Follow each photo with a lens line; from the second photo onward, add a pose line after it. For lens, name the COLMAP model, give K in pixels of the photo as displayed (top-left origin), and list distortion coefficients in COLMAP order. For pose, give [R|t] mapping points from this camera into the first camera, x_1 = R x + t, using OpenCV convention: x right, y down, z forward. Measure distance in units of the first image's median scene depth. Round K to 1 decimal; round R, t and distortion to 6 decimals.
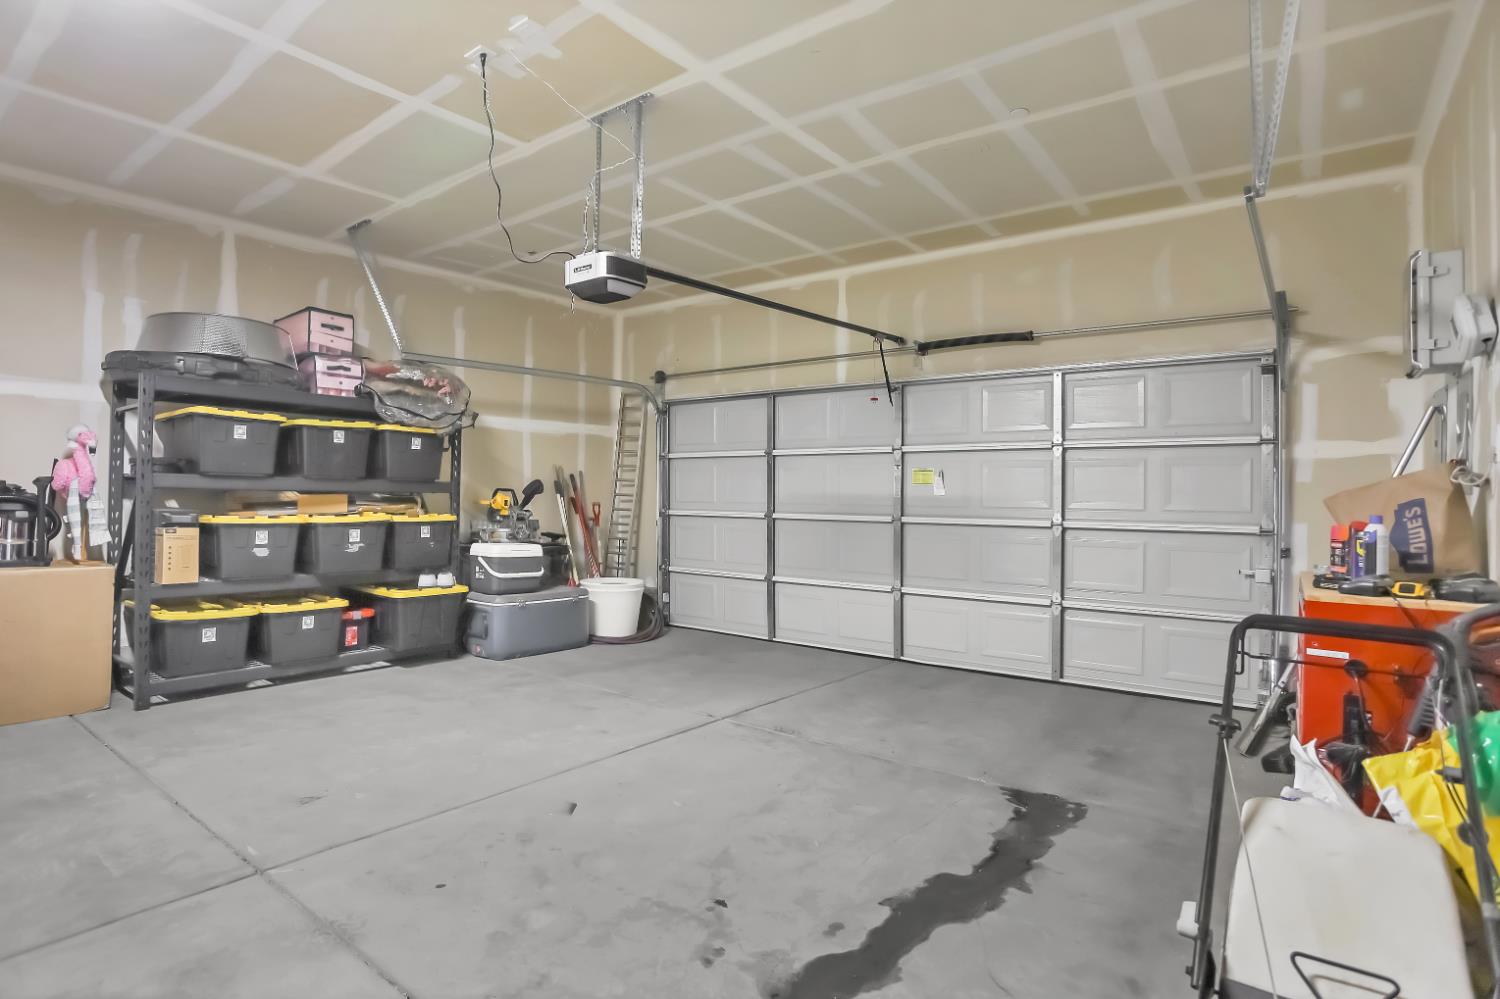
lens RADIAL K [[753.4, 0, 755.7], [0, 753.4, 486.7], [0, 0, 1]] dist [-0.078800, 0.028345]
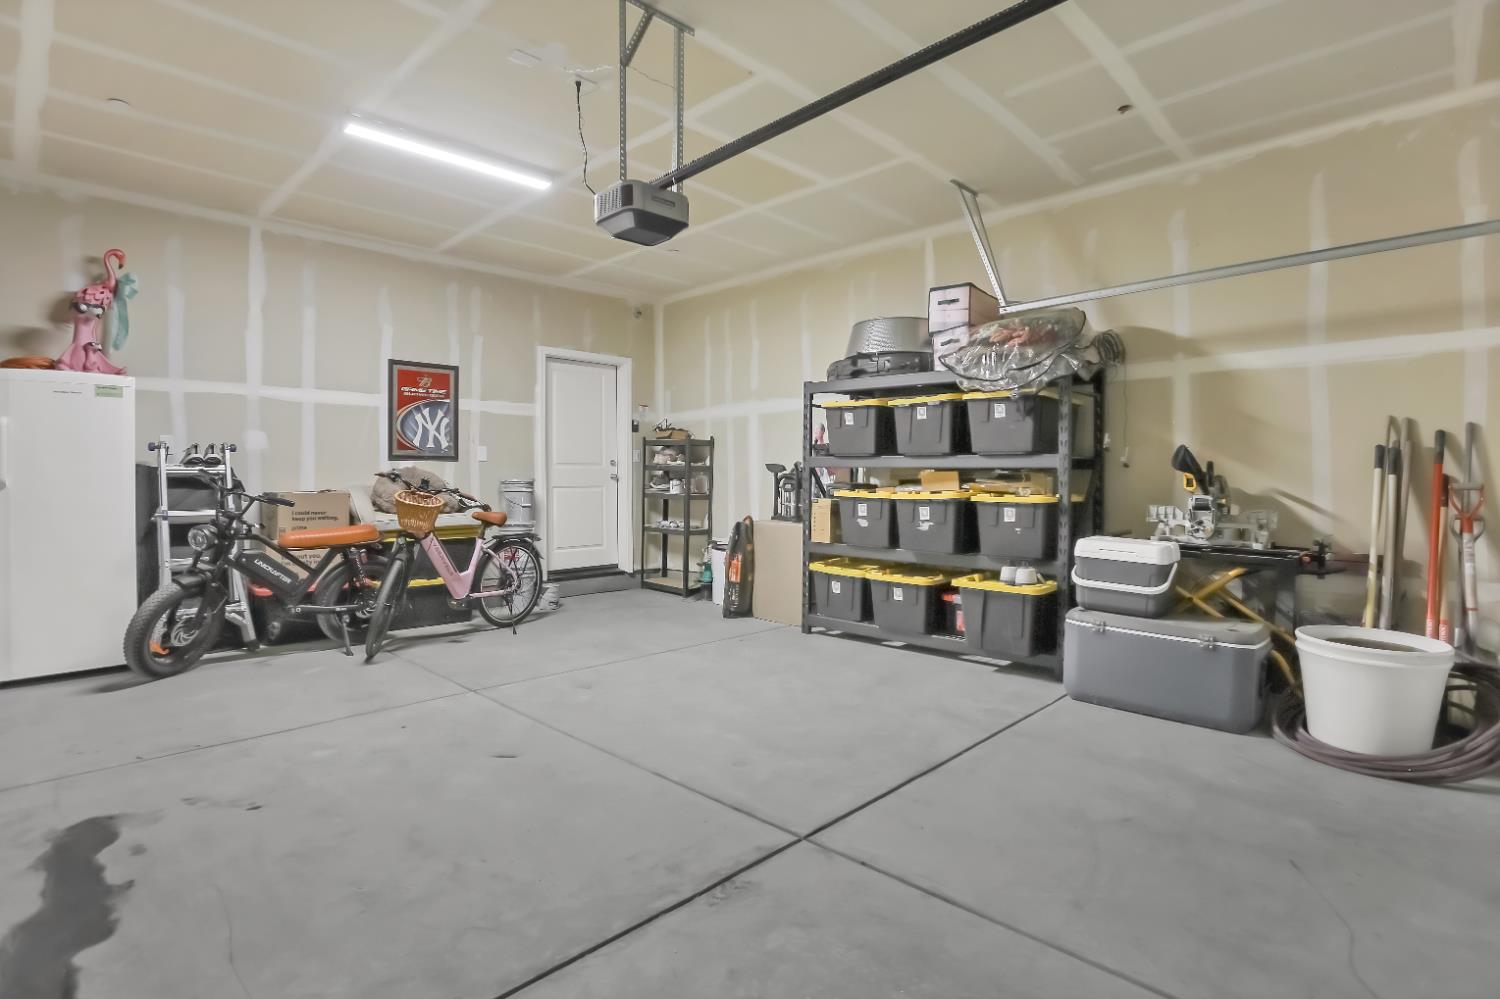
lens RADIAL K [[753.4, 0, 755.7], [0, 753.4, 486.7], [0, 0, 1]] dist [-0.078800, 0.028345]
pose [[-0.110805, 0.002480, -0.993839, 0.520790], [0.010346, 0.999946, 0.001342, 0.030454], [0.993788, -0.010133, -0.110825, 0.994211]]
